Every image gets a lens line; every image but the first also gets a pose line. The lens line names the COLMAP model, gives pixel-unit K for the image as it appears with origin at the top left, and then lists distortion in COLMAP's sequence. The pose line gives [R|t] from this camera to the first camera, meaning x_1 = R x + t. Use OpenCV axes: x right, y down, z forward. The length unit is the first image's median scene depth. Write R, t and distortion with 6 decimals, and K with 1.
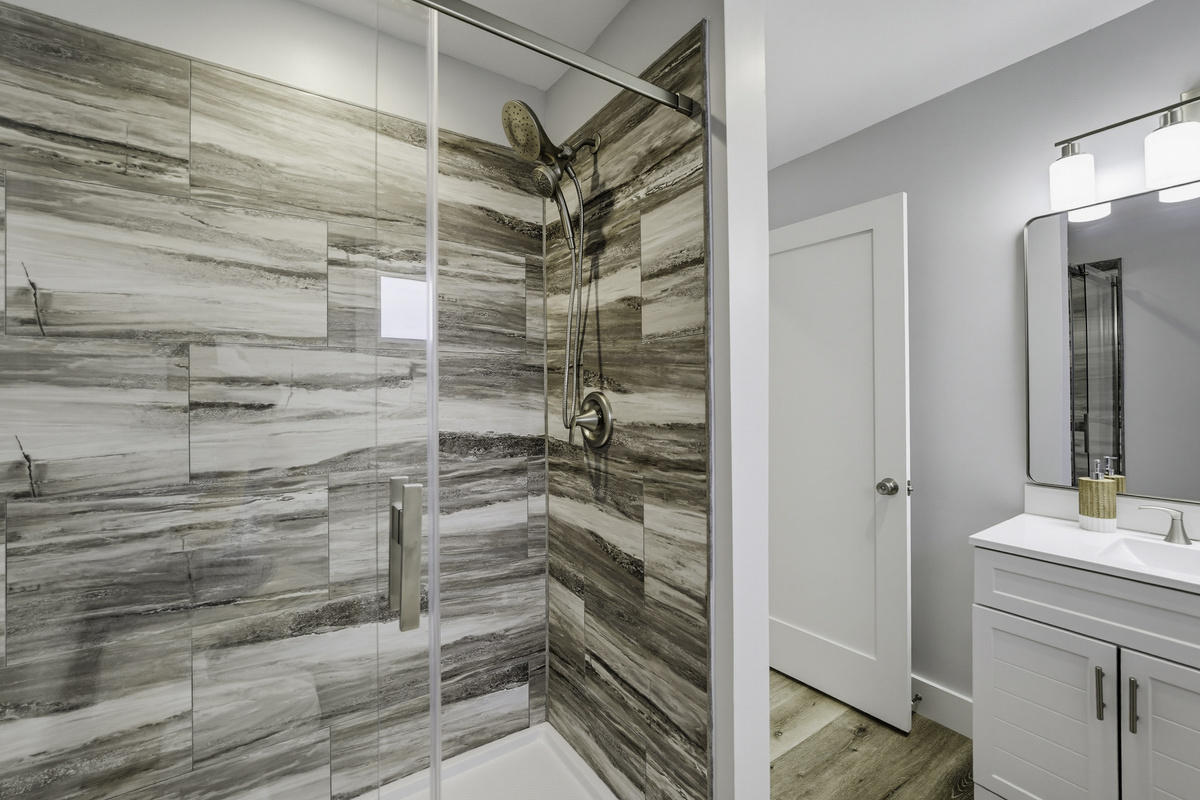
lens RADIAL K [[495.9, 0, 595.6], [0, 495.9, 403.5], [0, 0, 1]] dist [-0.010703, 0.002628]
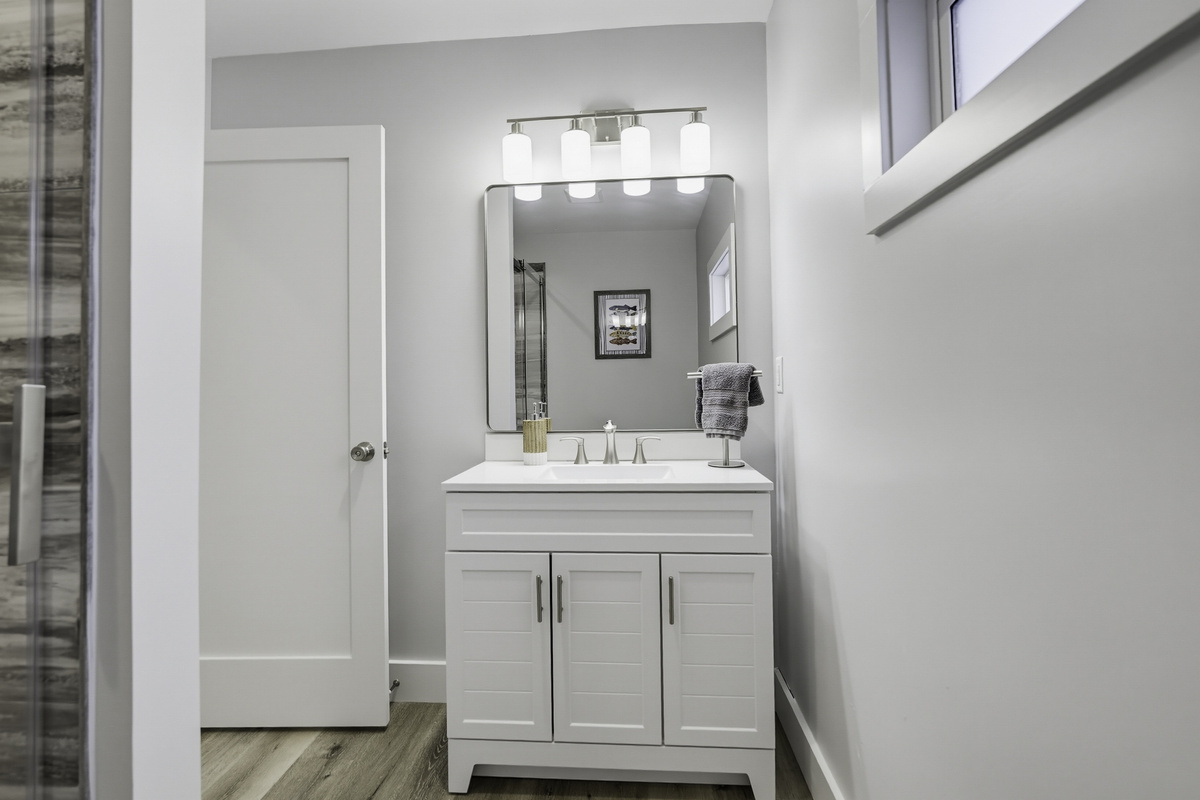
lens RADIAL K [[570.6, 0, 600.0], [0, 570.6, 400.0], [0, 0, 1]] dist [-0.013501, 0.001624]
pose [[0.606195, 0.017206, 0.795130, 0.055686], [0.010760, 0.999497, -0.029831, 0.141164], [-0.795243, 0.026639, 0.605705, 0.072264]]
